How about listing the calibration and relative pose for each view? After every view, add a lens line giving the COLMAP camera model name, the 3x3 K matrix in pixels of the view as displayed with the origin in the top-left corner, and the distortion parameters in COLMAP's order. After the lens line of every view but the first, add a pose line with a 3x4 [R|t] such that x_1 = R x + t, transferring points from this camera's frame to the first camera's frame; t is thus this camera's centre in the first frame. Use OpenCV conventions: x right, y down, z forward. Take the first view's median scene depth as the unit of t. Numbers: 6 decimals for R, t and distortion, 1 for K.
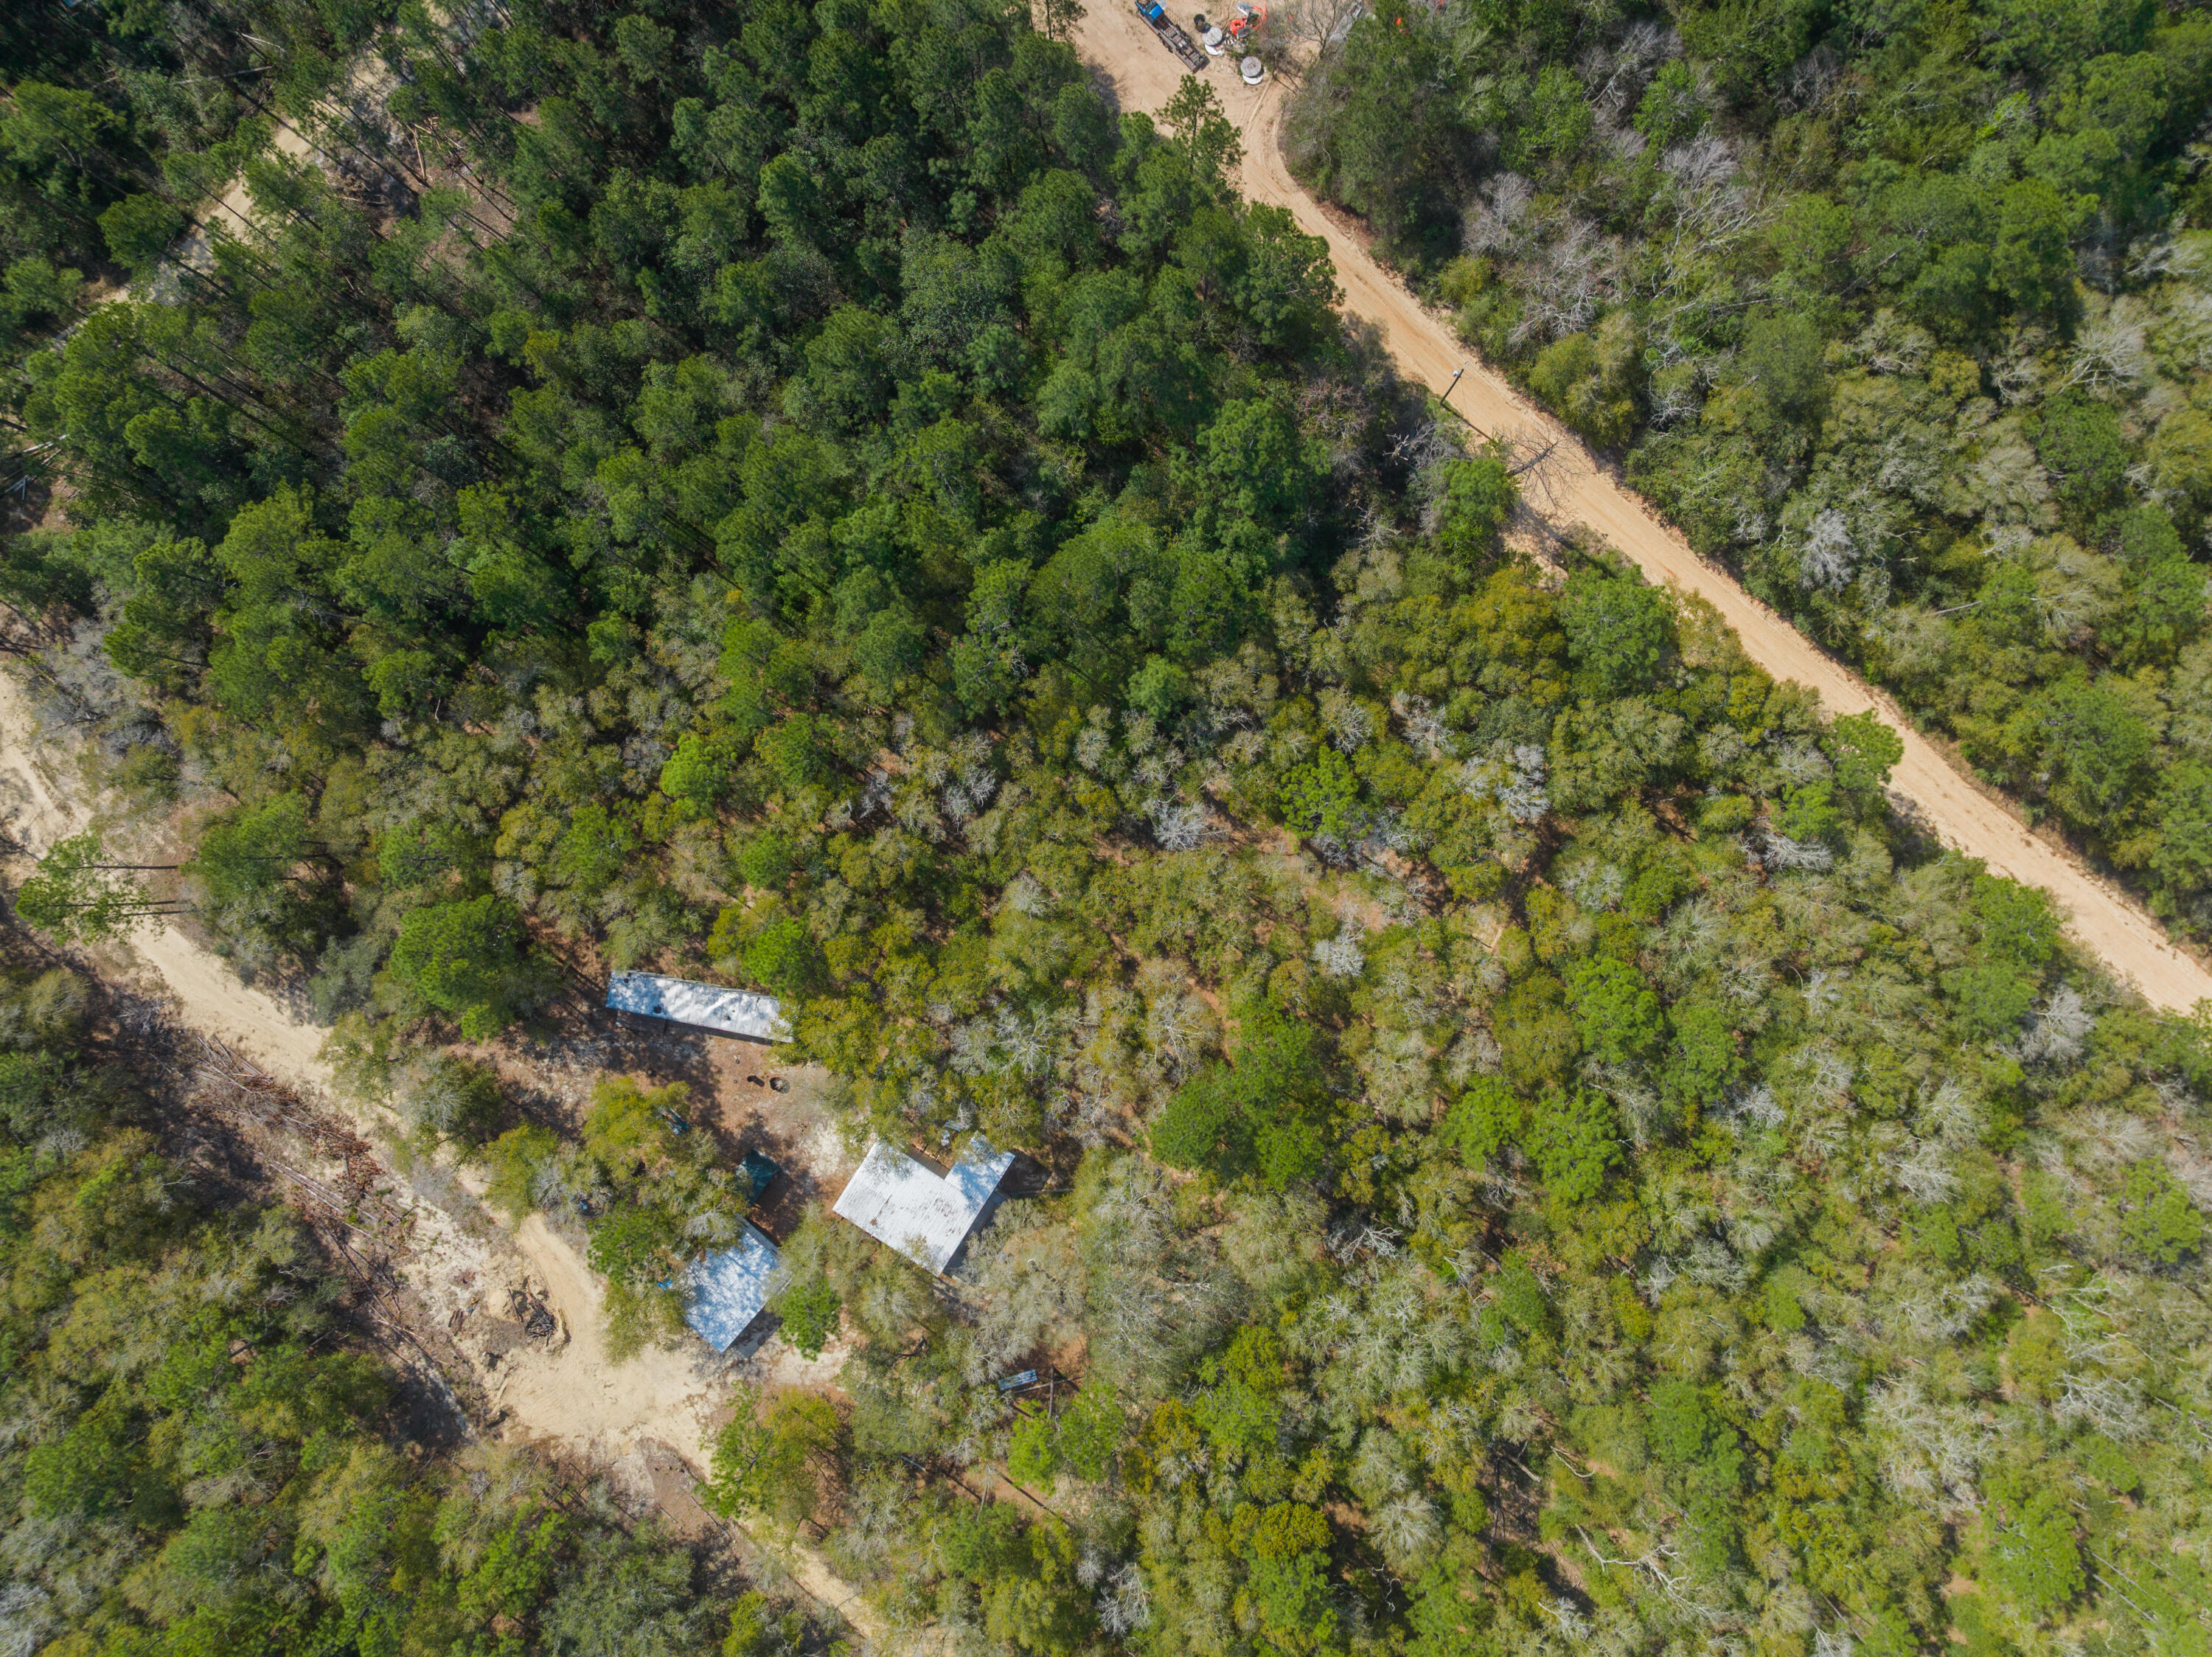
lens RADIAL K [[1584.6, 0, 1106.5], [0, 1584.6, 830.6], [0, 0, 1]] dist [-0.043960, 0.021905]
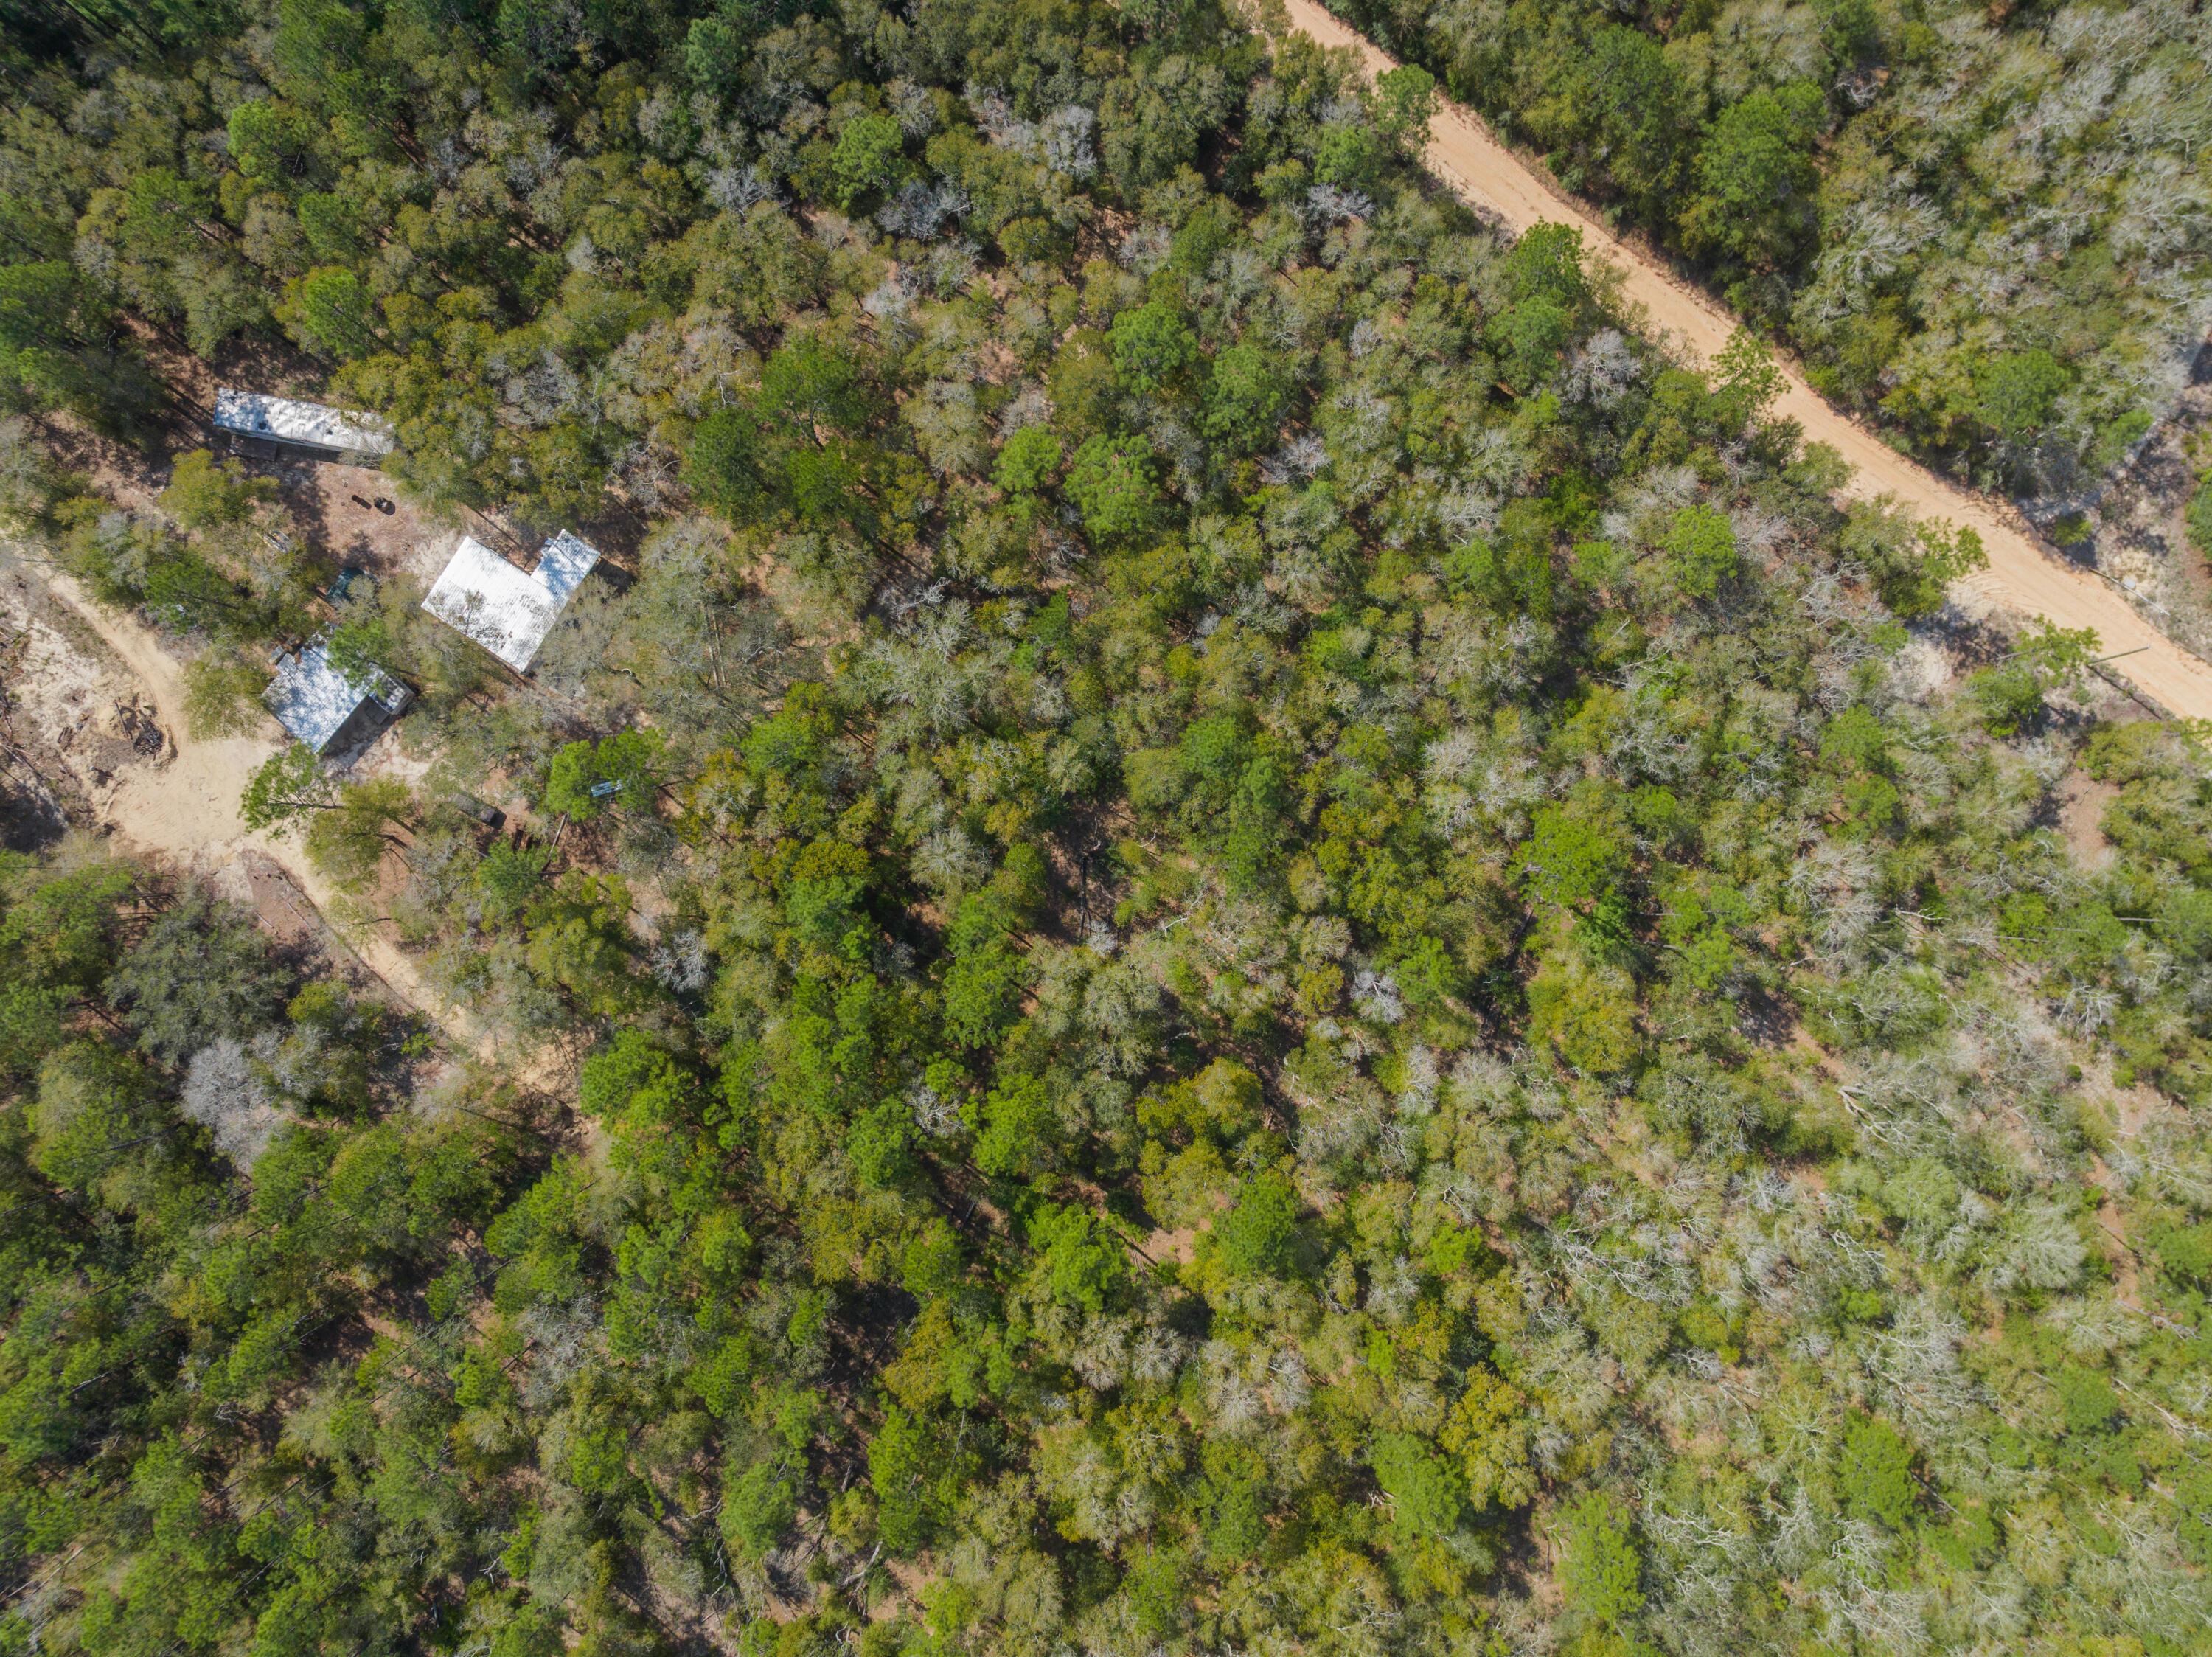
lens RADIAL K [[1584.6, 0, 1105.7], [0, 1584.6, 824.6], [0, 0, 1]] dist [-0.043960, 0.021905]
pose [[0.999984, -0.003766, -0.004290, 0.264250], [0.003731, 0.999960, -0.008181, 0.381501], [0.004321, 0.008165, 0.999957, -0.007280]]
